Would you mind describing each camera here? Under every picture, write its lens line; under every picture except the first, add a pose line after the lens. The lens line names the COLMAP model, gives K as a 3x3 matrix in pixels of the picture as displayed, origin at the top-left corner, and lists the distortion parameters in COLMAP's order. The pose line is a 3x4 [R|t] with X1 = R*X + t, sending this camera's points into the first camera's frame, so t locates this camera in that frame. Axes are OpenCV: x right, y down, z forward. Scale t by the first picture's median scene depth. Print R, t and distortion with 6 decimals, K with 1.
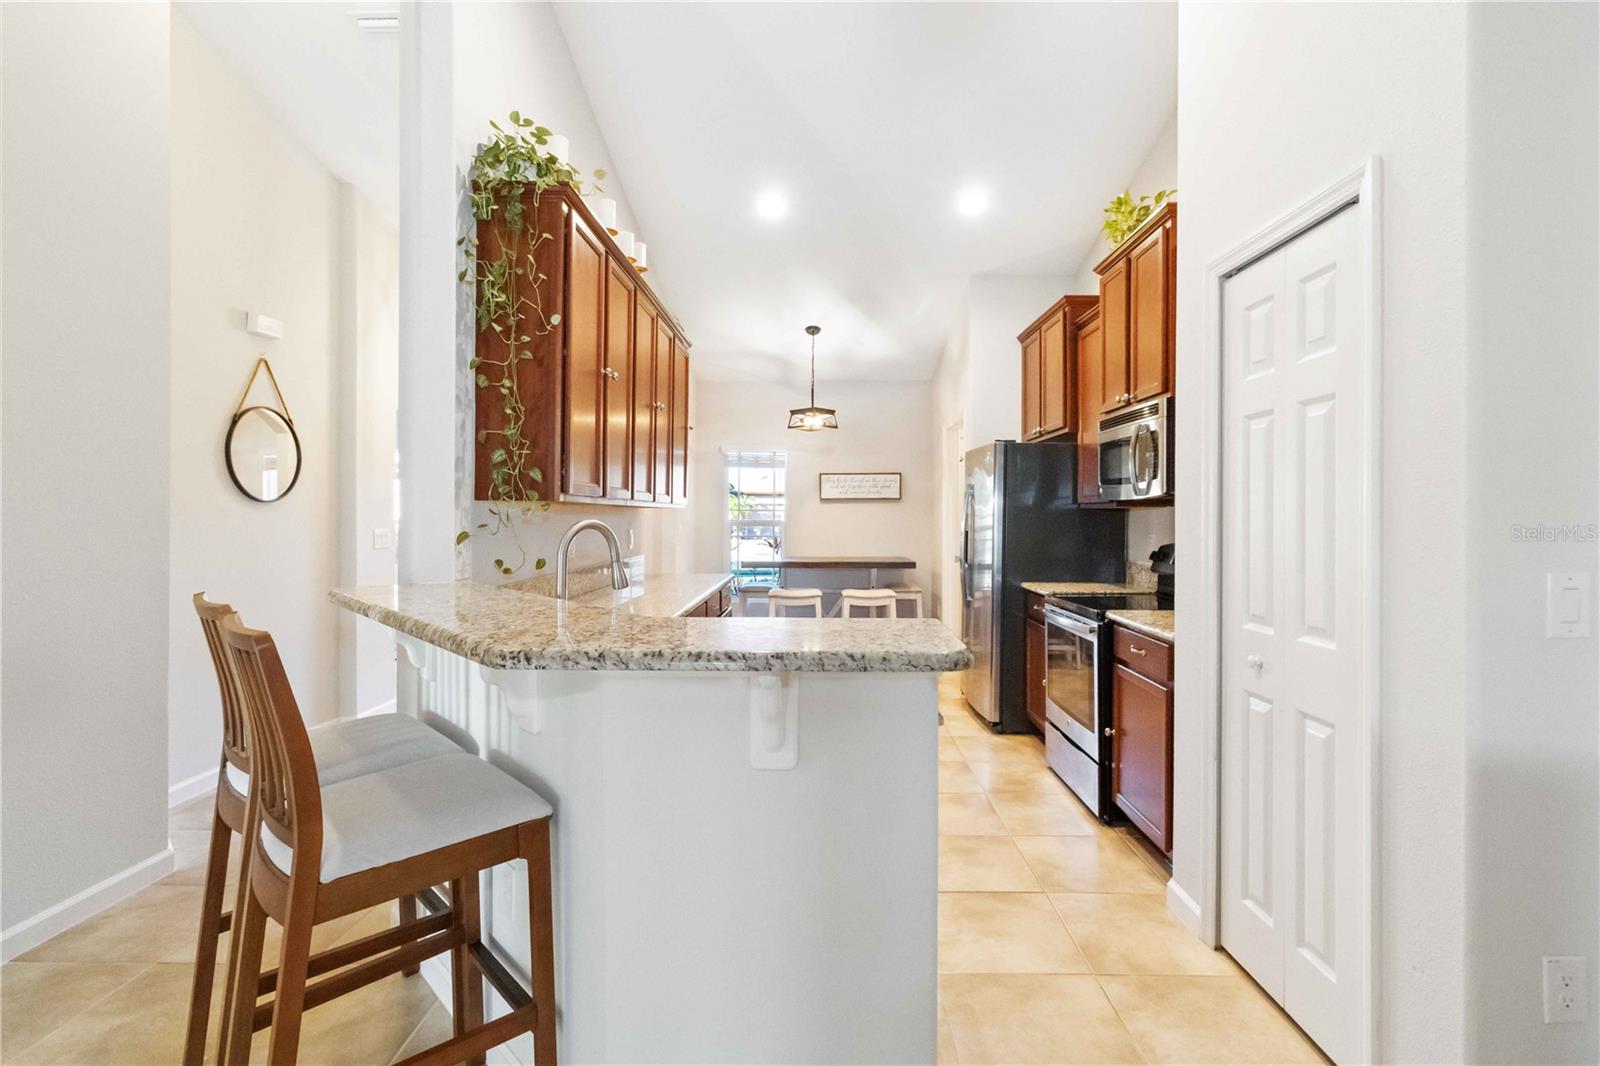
lens RADIAL K [[737.5, 0, 813.9], [0, 737.5, 510.4], [0, 0, 1]] dist [0.001330, 0.000055]
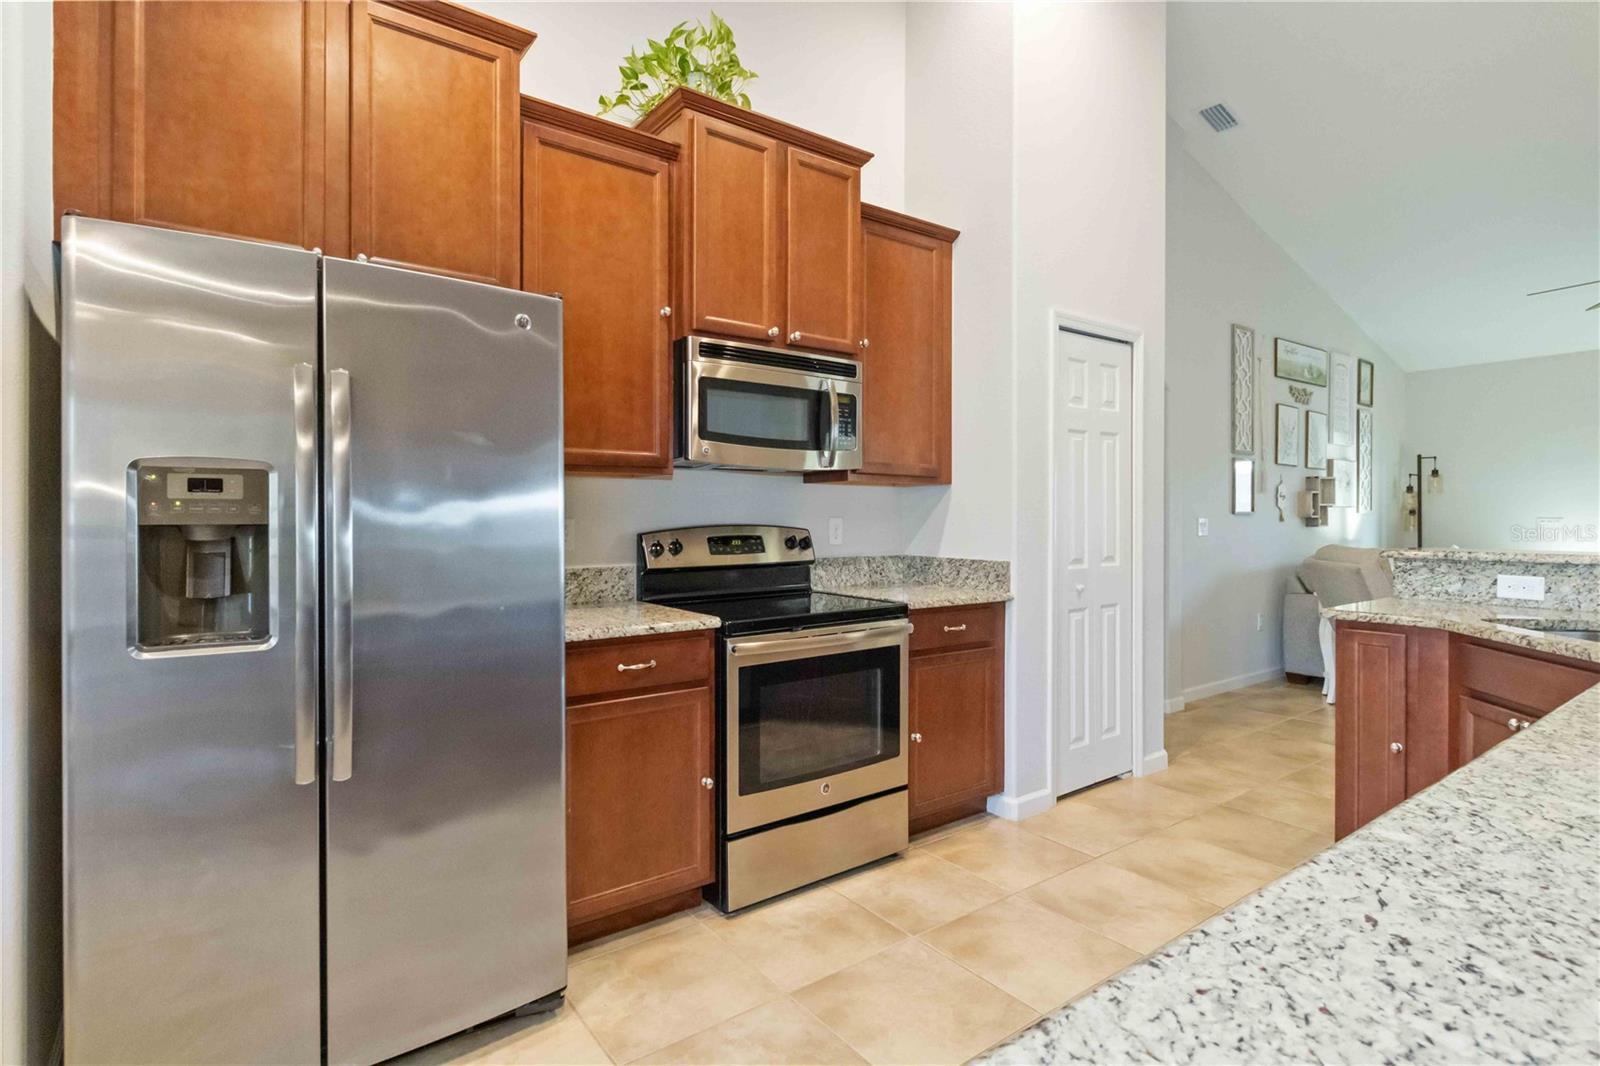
lens RADIAL K [[798.6, 0, 807.5], [0, 798.6, 518.1], [0, 0, 1]] dist [0.001113, -0.000052]
pose [[-0.605162, -0.003885, 0.796093, -0.179376], [-0.005827, 0.999983, 0.000450, 0.027877], [-0.796081, -0.004367, -0.605174, 1.104176]]
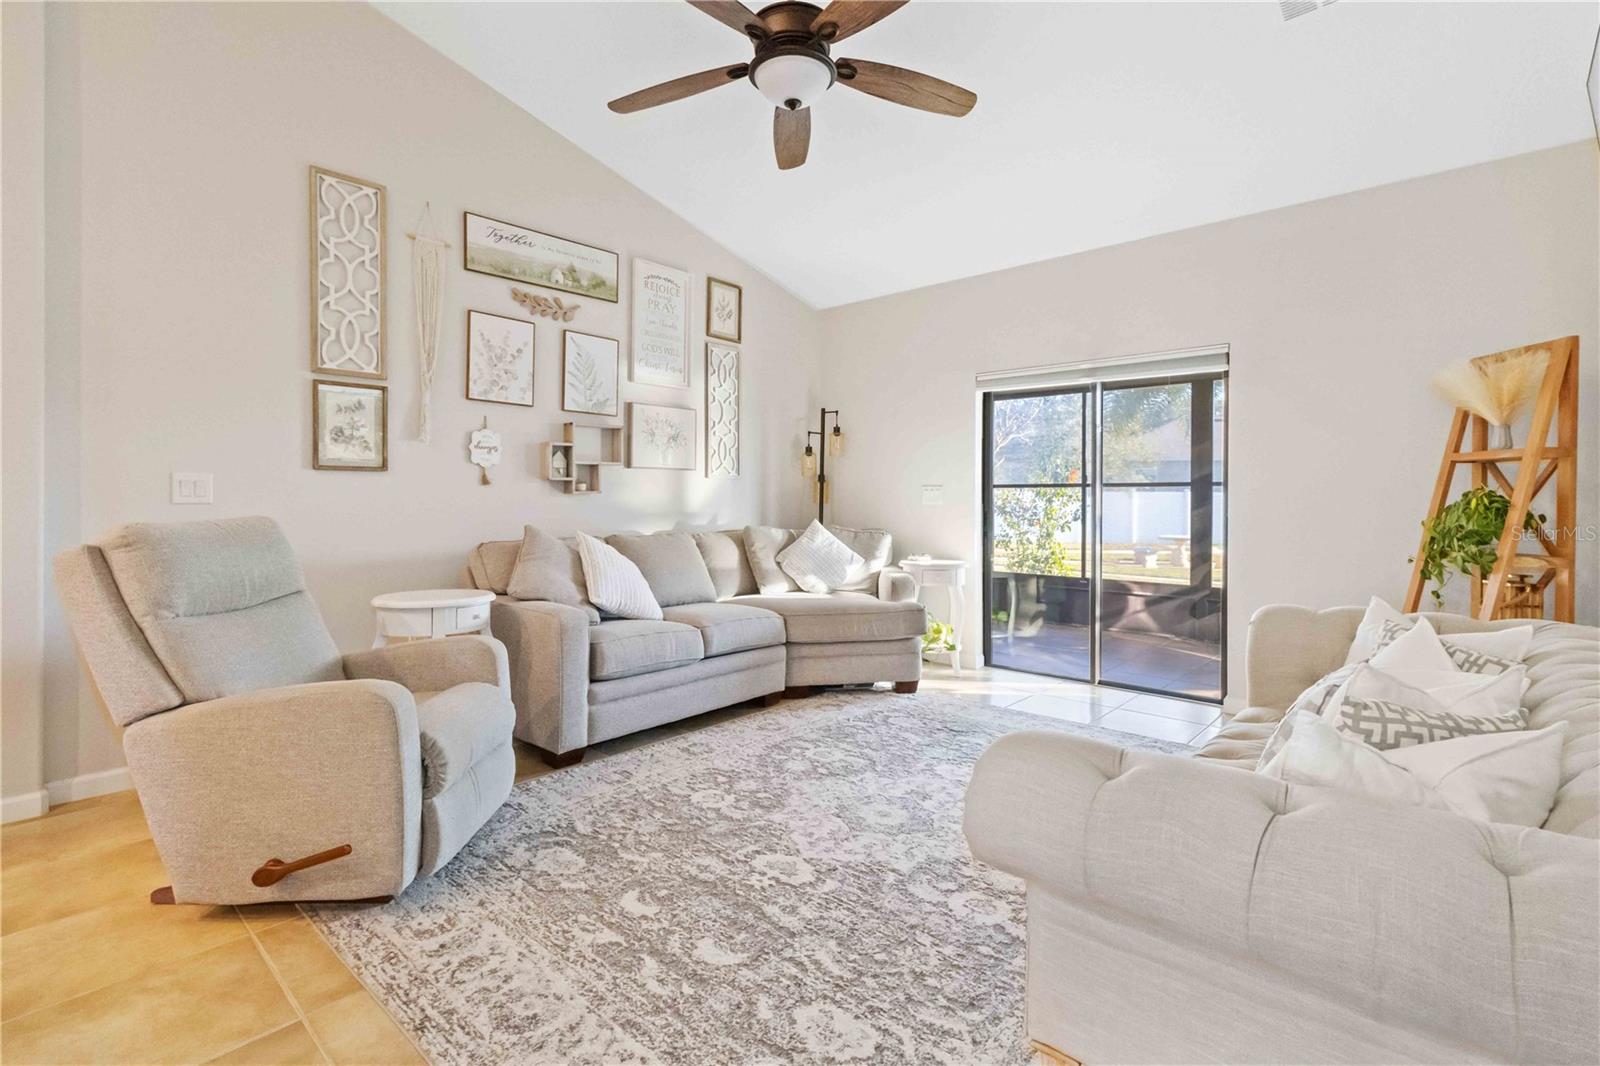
lens RADIAL K [[744.6, 0, 808.8], [0, 744.6, 502.7], [0, 0, 1]] dist [0.000923, -0.000120]
pose [[-0.751398, -0.008221, 0.659798, -0.431228], [-0.007578, 0.999964, 0.003829, 0.043591], [-0.659806, -0.002123, -0.751433, 0.074250]]
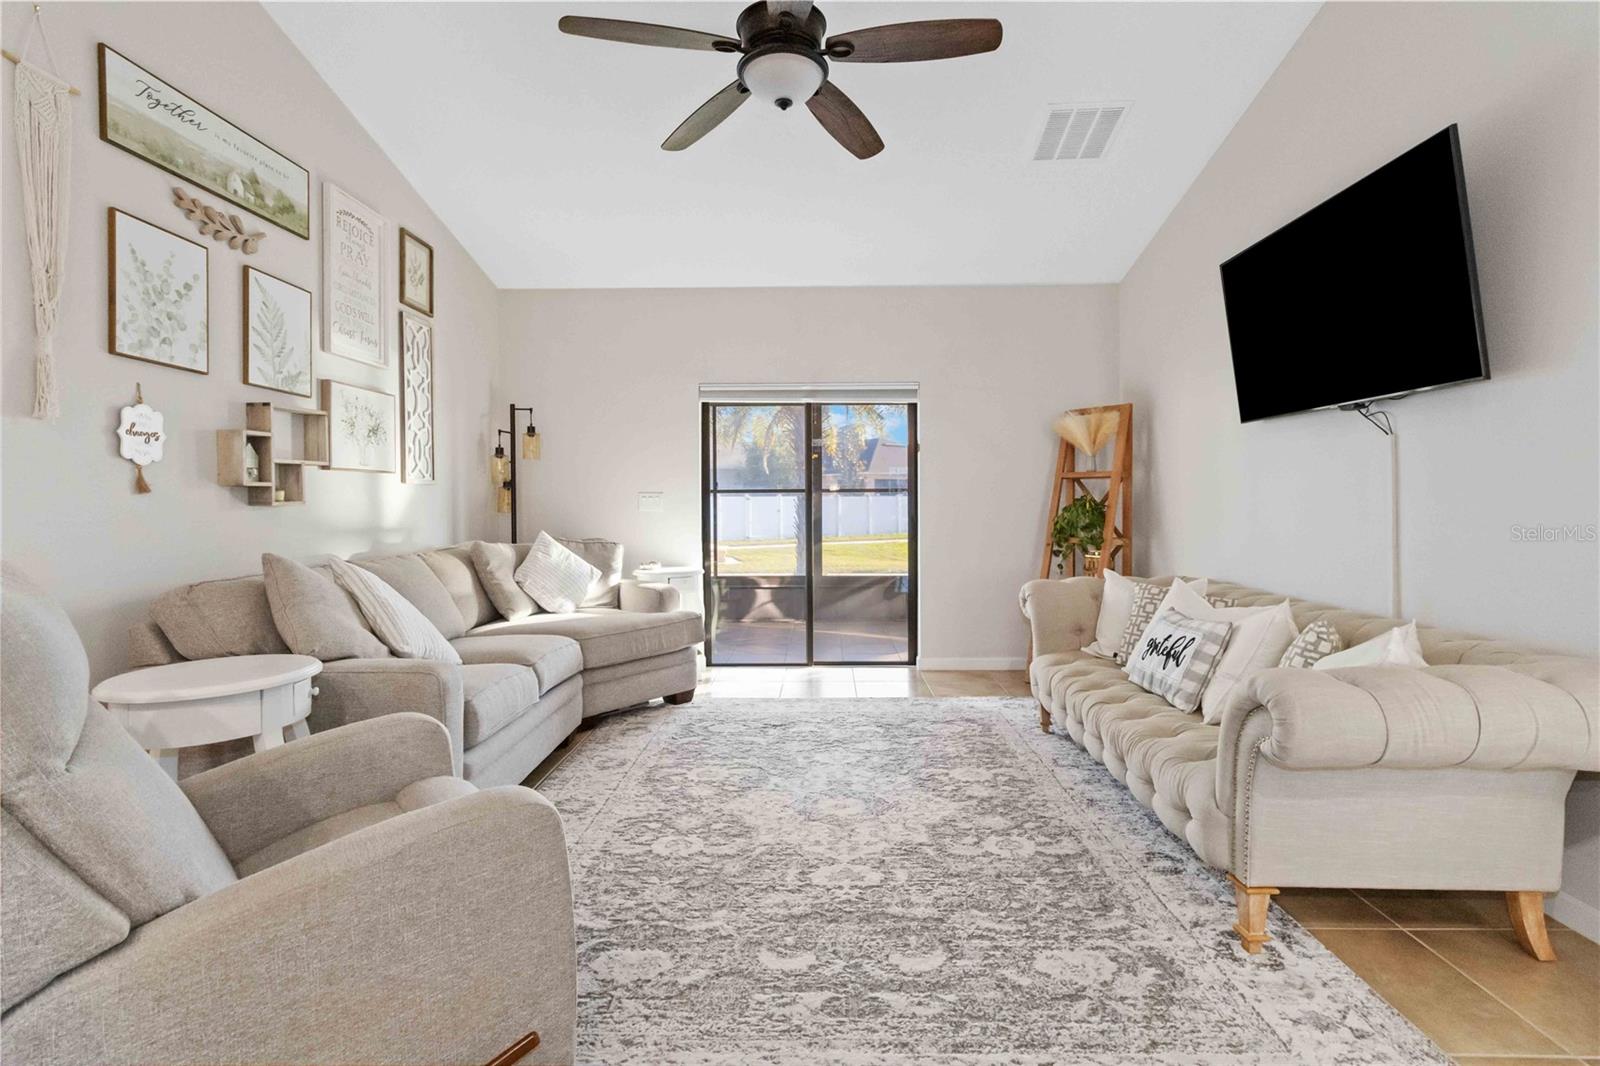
lens RADIAL K [[740.2, 0, 812.2], [0, 740.2, 513.7], [0, 0, 1]] dist [0.003704, 0.000014]
pose [[-0.999946, 0.003876, 0.009597, -0.082135], [0.003993, 0.999917, 0.012232, 0.039372], [-0.009548, 0.012270, -0.999879, 0.204637]]
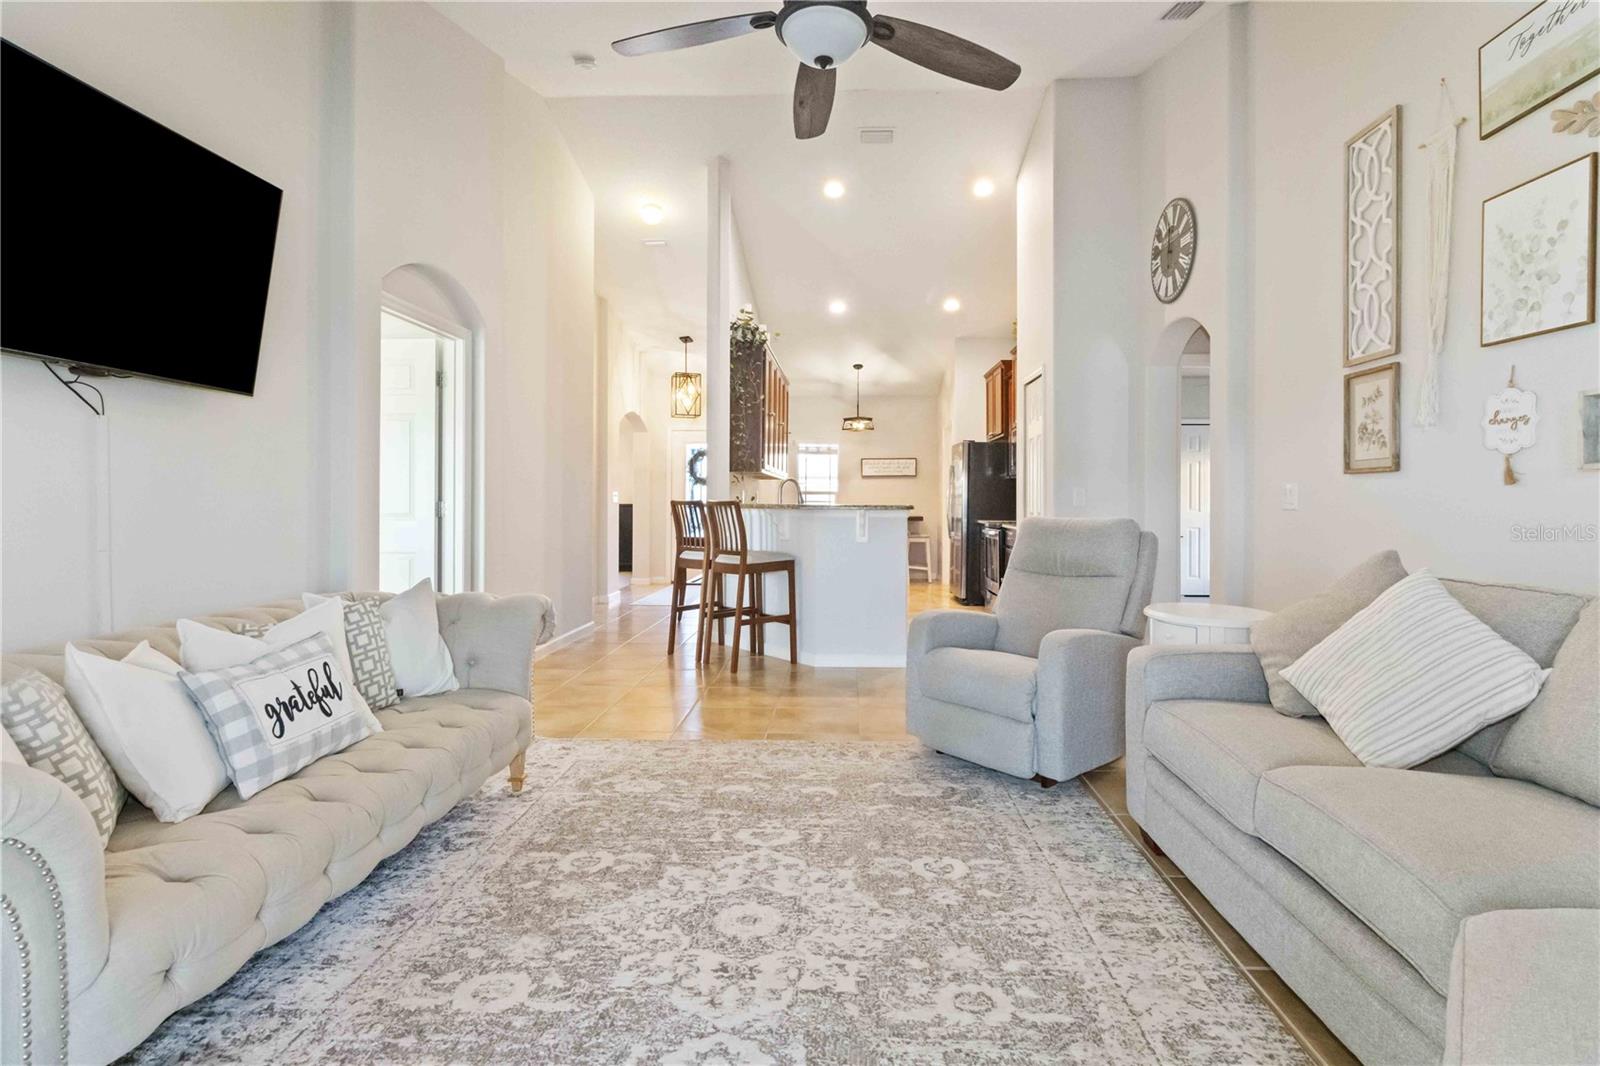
lens RADIAL K [[769.6, 0, 813.9], [0, 769.6, 496.5], [0, 0, 1]] dist [0.000091, 0.000183]
pose [[0.999273, -0.000493, -0.038121, -0.043409], [0.000537, 0.999999, 0.001130, 0.036968], [0.038120, -0.001150, 0.999273, -0.840709]]
